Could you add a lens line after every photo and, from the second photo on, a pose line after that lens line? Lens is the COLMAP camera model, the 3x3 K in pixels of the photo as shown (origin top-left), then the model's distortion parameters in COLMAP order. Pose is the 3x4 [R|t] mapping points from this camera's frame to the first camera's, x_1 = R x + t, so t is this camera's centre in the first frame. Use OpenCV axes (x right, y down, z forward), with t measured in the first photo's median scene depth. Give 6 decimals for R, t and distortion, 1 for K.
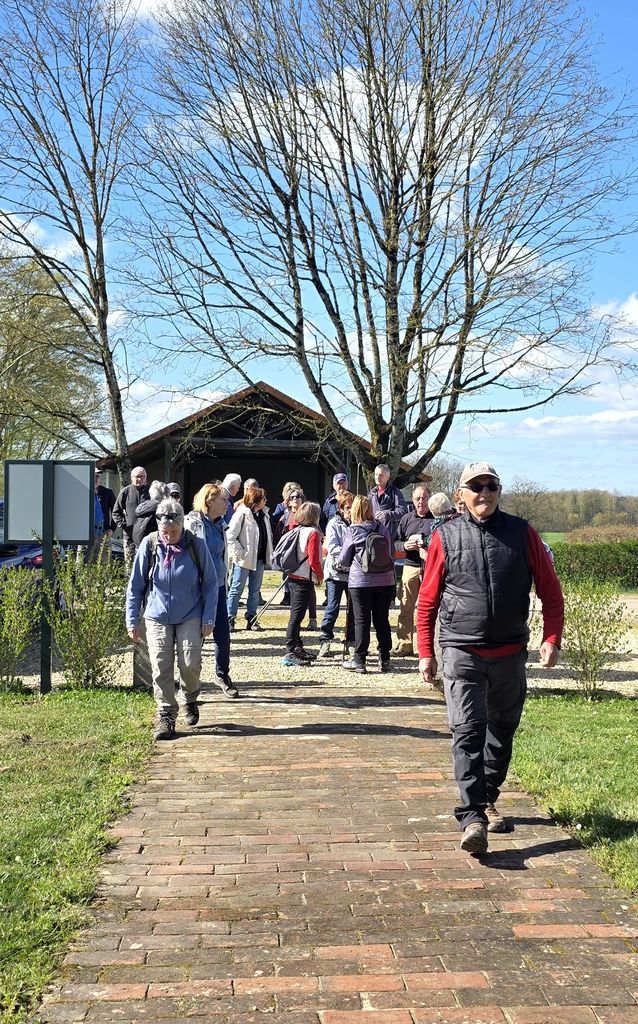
lens RADIAL K [[1205.3, 0, 318.9], [0, 1205.3, 513.2], [0, 0, 1]] dist [0.006374, 0.000000]
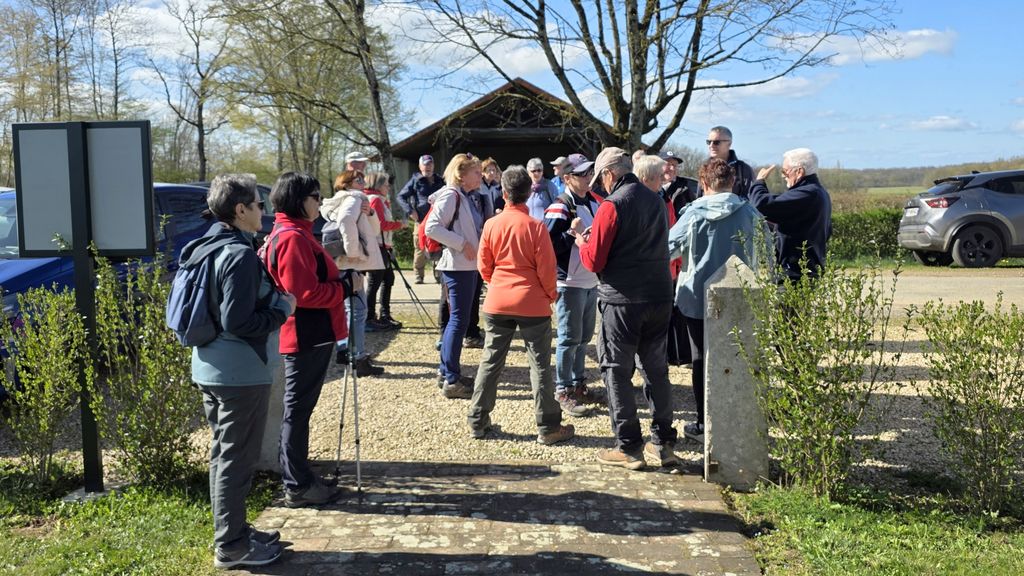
lens RADIAL K [[978.0, 0, 513.5], [0, 978.0, 285.8], [0, 0, 1]] dist [-0.008895, -0.006903]
pose [[0.997857, -0.020427, -0.062156, 0.007614], [0.026355, 0.995024, 0.096087, -0.000734], [0.059884, -0.097519, 0.993430, 0.140649]]
